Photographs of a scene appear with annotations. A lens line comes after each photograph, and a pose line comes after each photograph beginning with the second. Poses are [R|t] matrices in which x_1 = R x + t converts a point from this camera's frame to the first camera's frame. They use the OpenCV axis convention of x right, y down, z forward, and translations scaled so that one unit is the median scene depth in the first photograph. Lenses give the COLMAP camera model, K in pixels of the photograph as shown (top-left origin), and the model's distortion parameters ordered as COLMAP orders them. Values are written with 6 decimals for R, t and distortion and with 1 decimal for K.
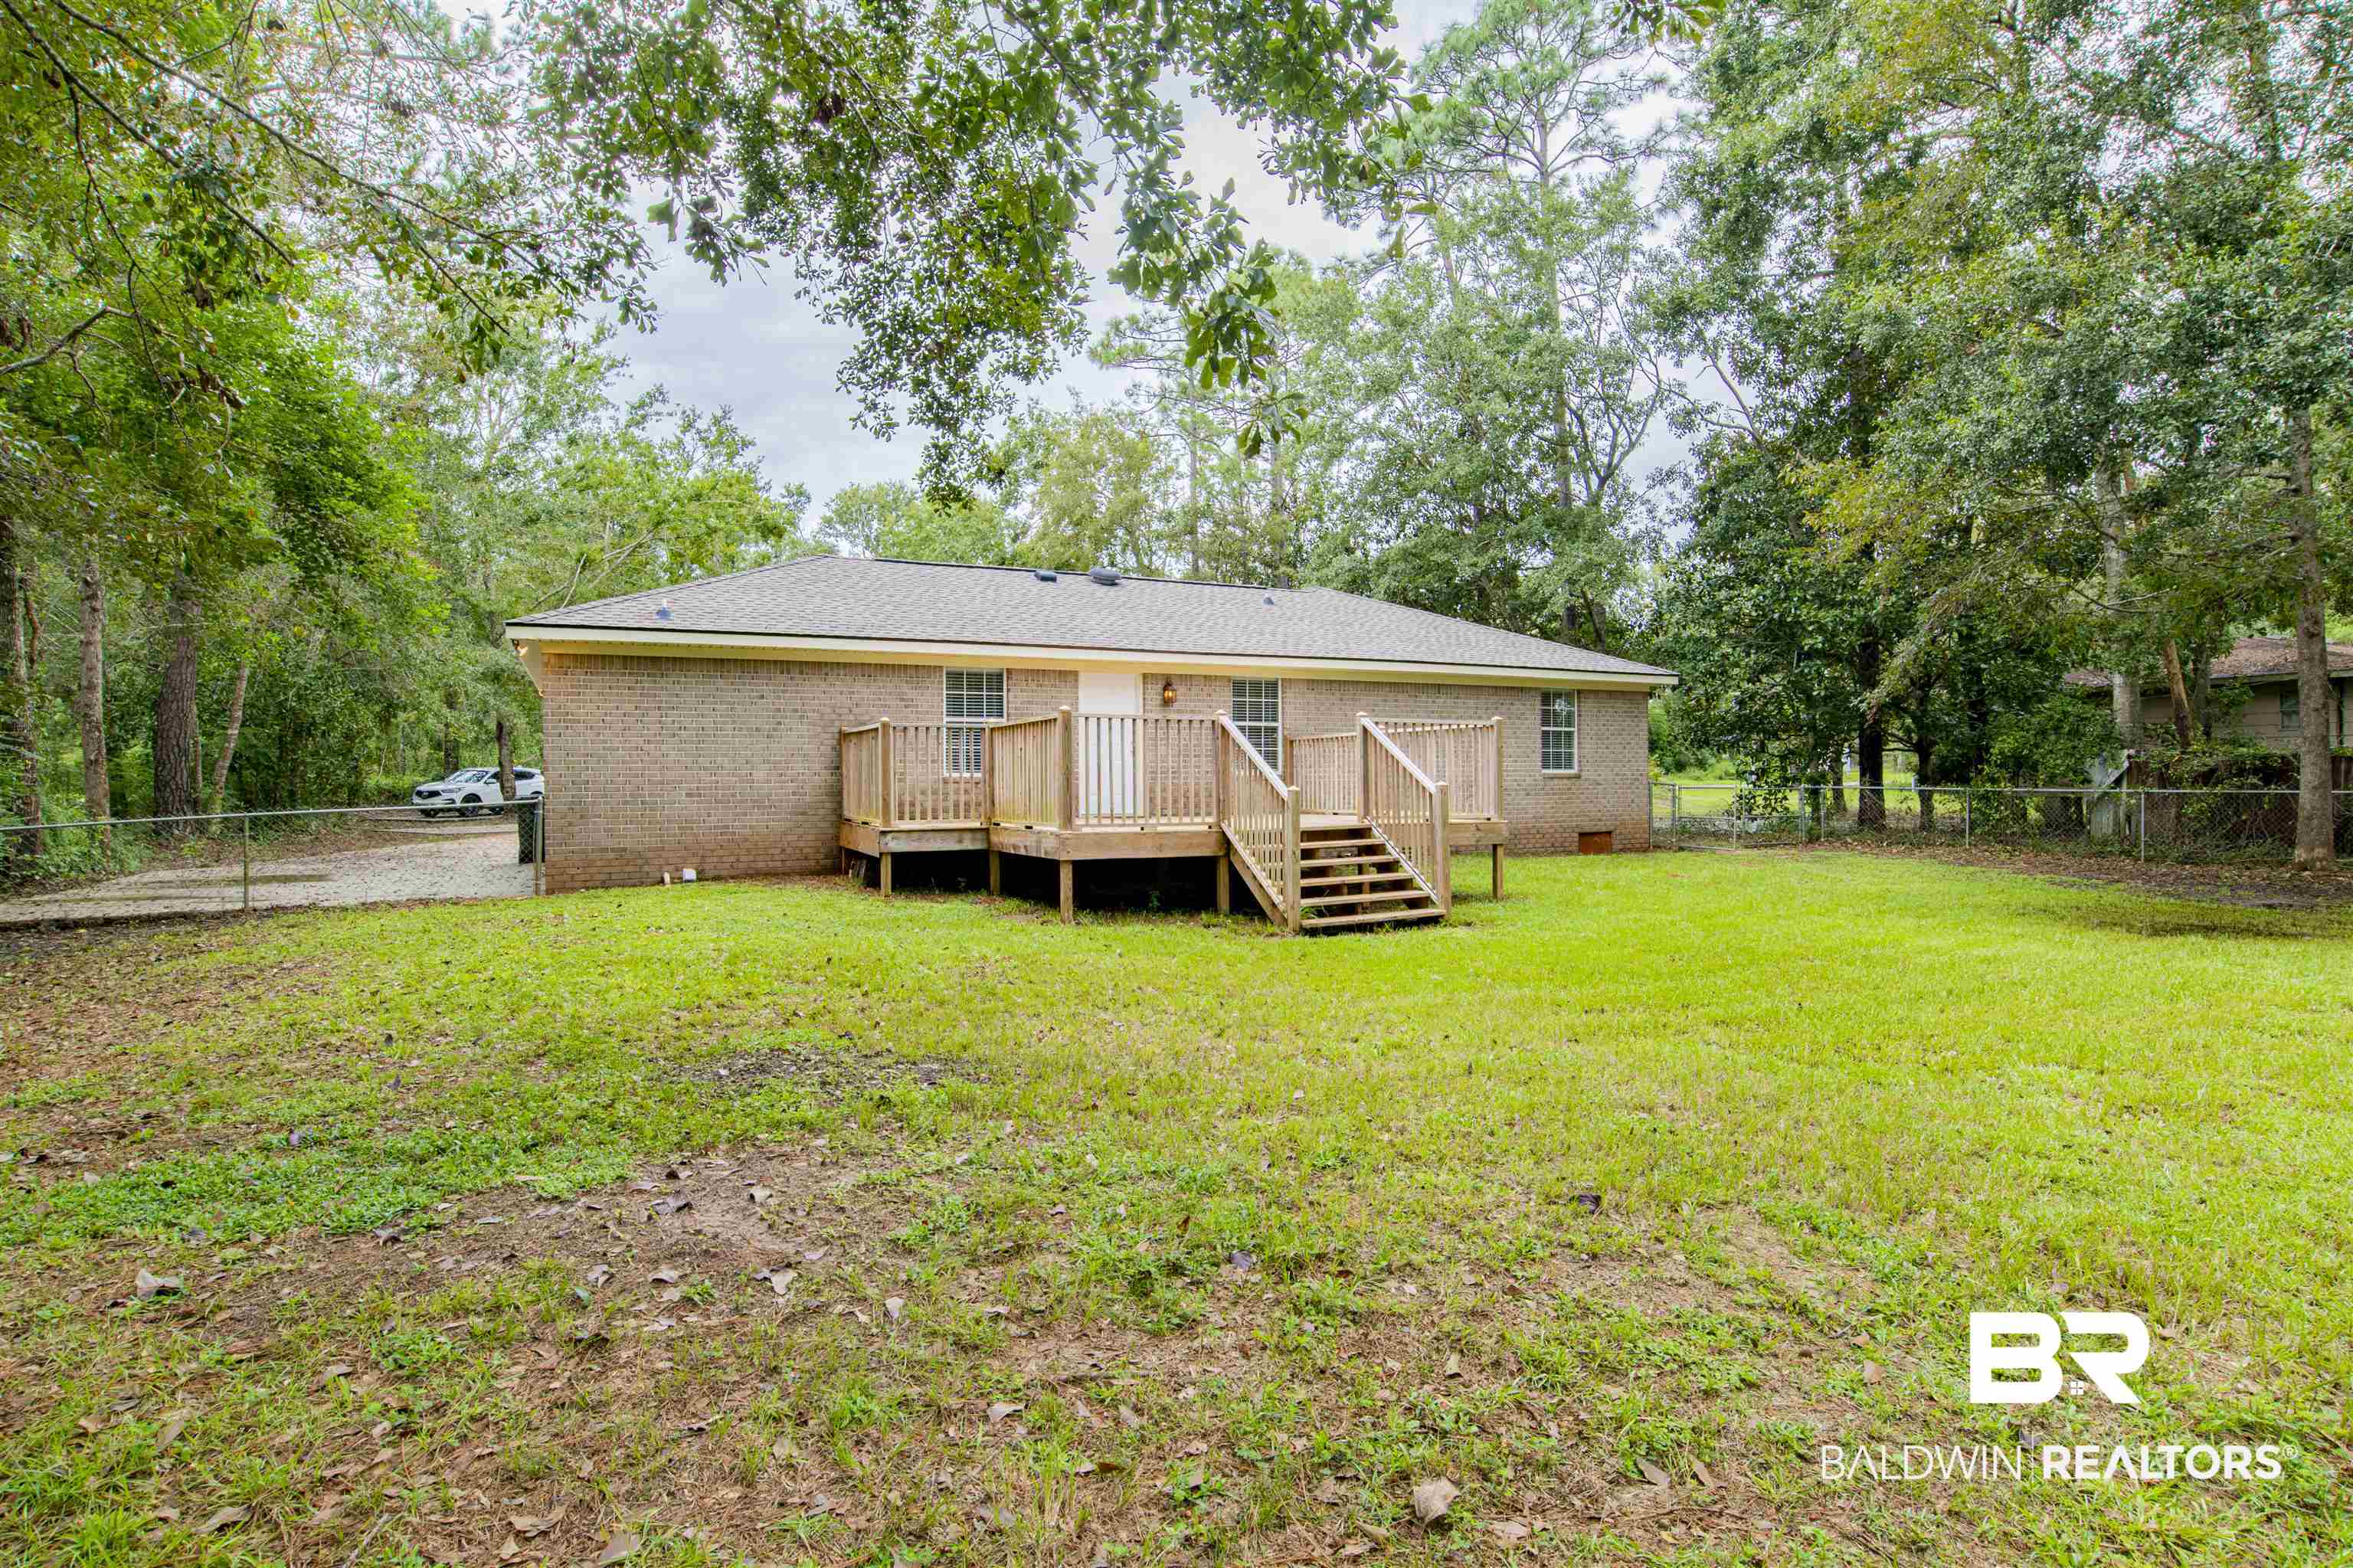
lens RADIAL K [[1200.3, 0, 1188.7], [0, 1200.3, 770.0], [0, 0, 1]] dist [-0.065687, 0.026275]
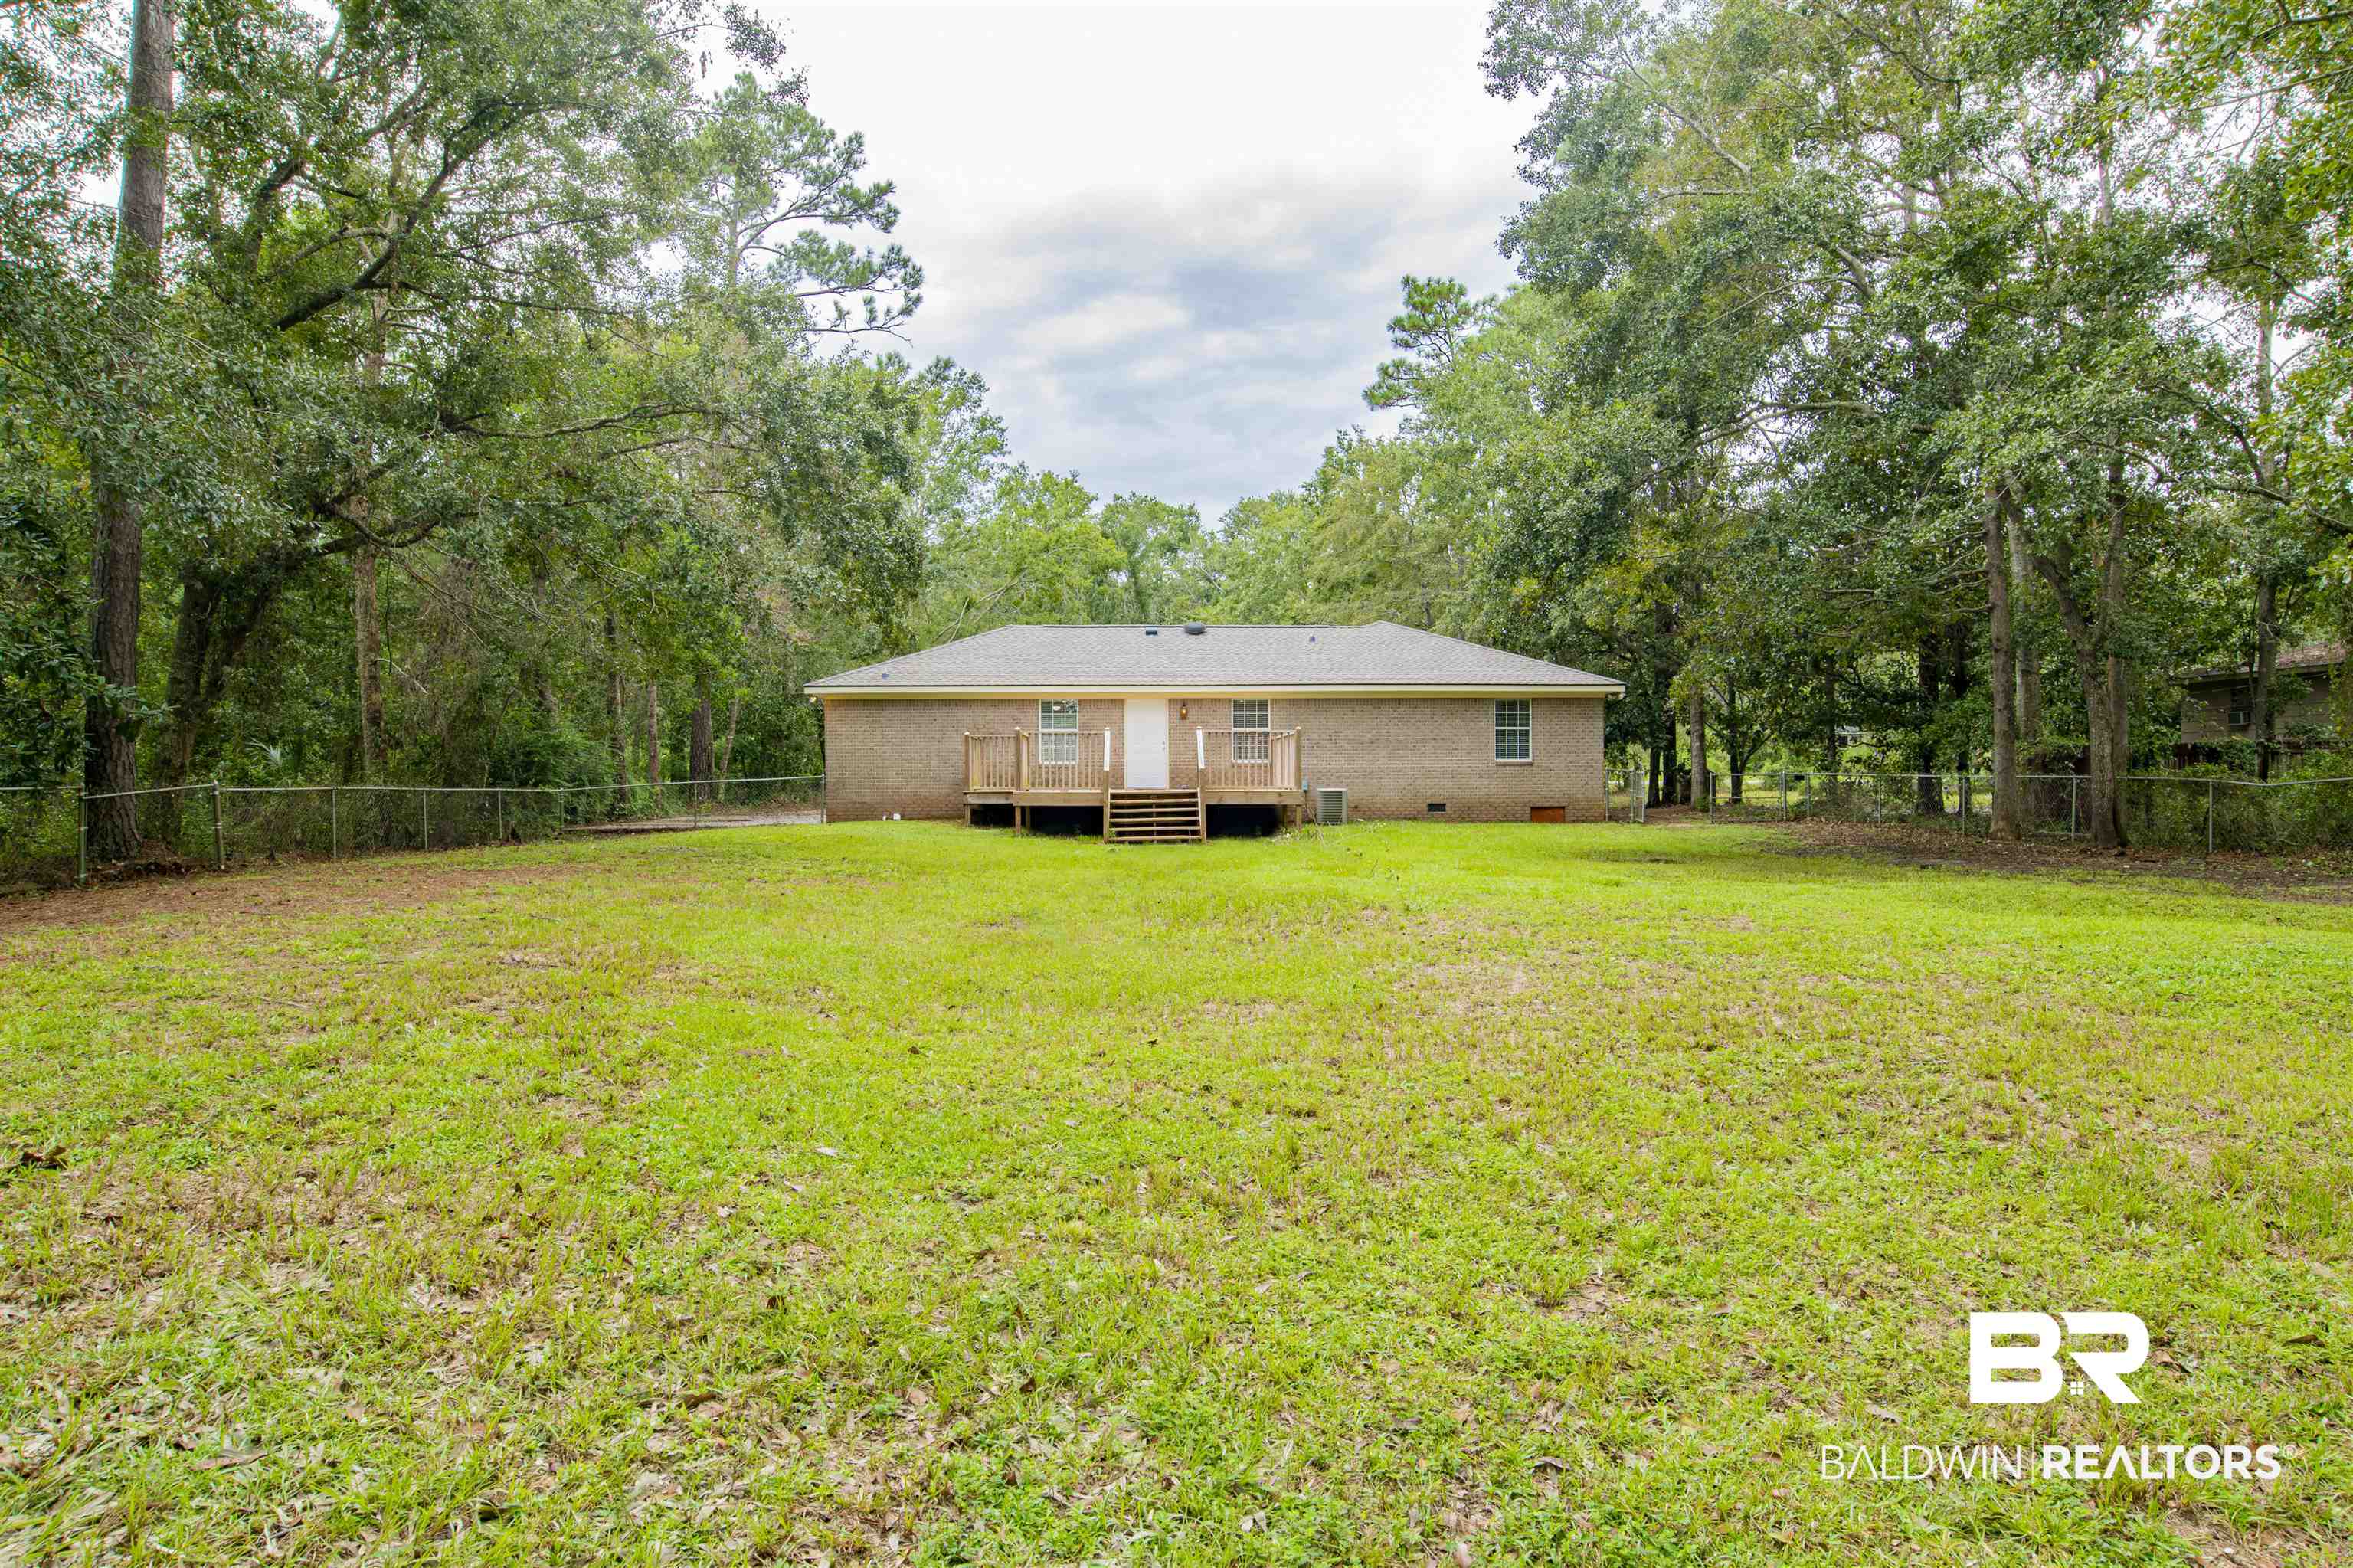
lens RADIAL K [[1304.5, 0, 1185.2], [0, 1304.5, 757.2], [0, 0, 1]] dist [-0.034437, 0.003512]
pose [[0.918038, -0.001942, -0.396489, 0.663065], [0.001570, 0.999998, -0.001264, -0.001223], [0.396490, 0.000538, 0.918039, -0.572370]]
